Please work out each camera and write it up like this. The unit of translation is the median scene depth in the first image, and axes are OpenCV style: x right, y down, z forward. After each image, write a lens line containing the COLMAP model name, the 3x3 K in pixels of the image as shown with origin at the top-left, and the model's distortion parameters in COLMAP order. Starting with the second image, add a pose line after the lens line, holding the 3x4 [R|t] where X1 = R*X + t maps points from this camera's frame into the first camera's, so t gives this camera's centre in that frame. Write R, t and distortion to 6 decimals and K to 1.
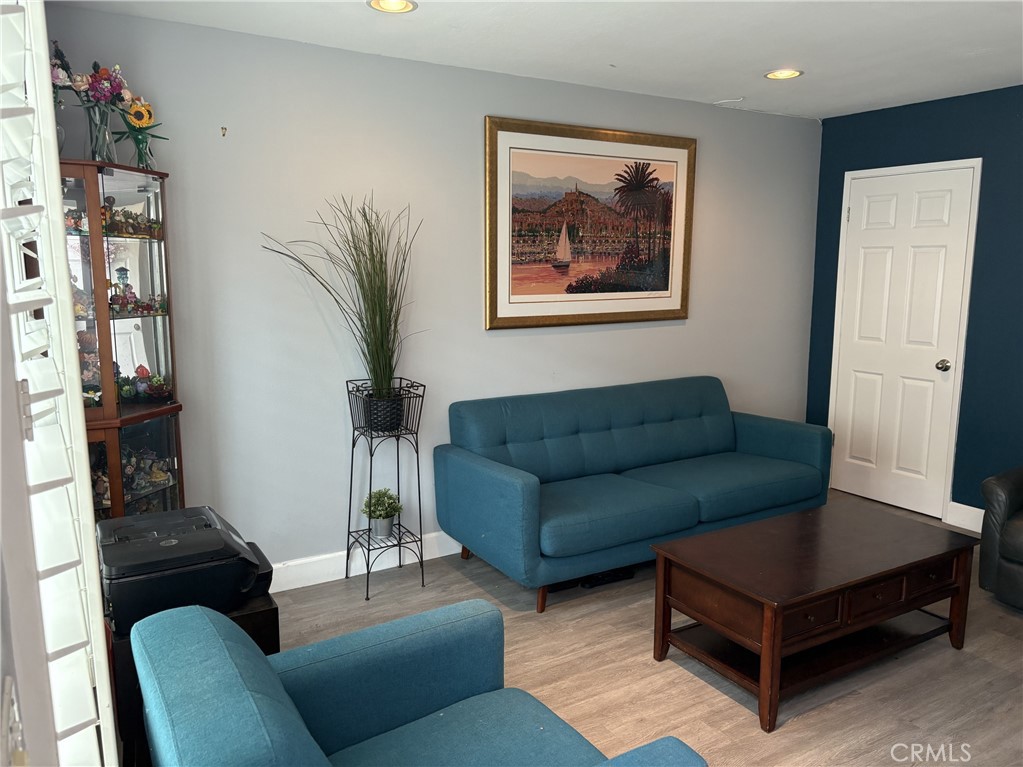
lens RADIAL K [[787.5, 0, 511.5], [0, 787.5, 383.5], [0, 0, 1]] dist [0.006111, 0.001638]
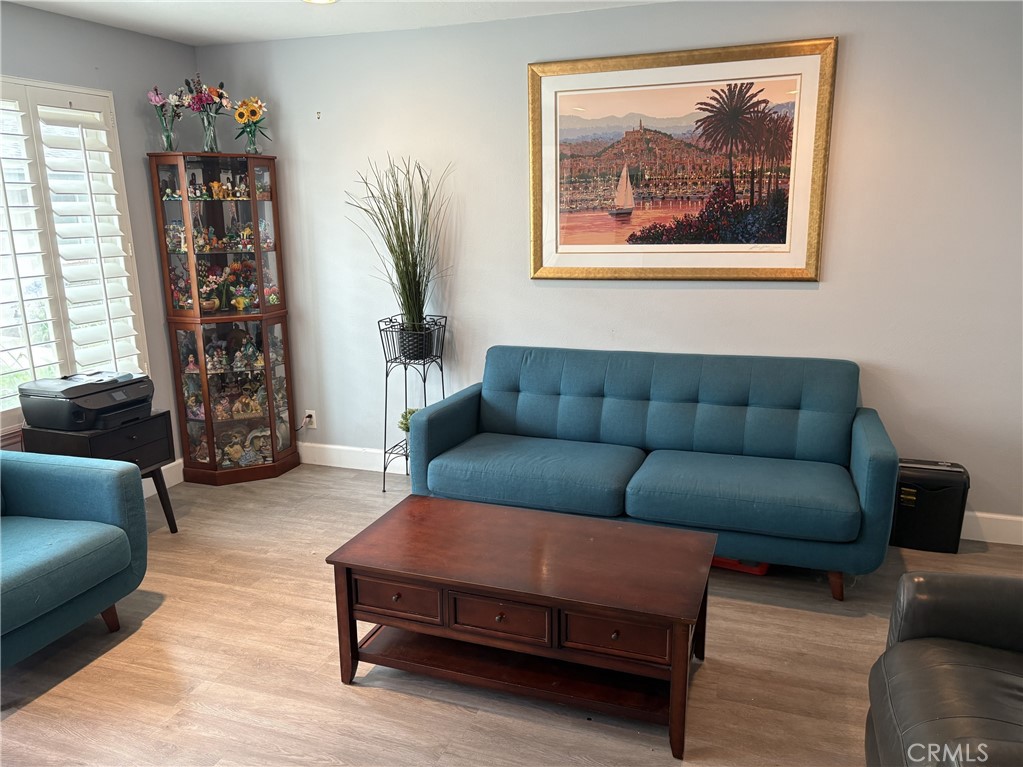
lens RADIAL K [[787.5, 0, 511.5], [0, 787.5, 383.5], [0, 0, 1]] dist [0.006111, 0.001638]
pose [[0.629684, 0.161551, -0.759868, 0.704480], [-0.101796, 0.986863, 0.125455, -0.054900], [0.770153, -0.001645, 0.637857, 0.309278]]
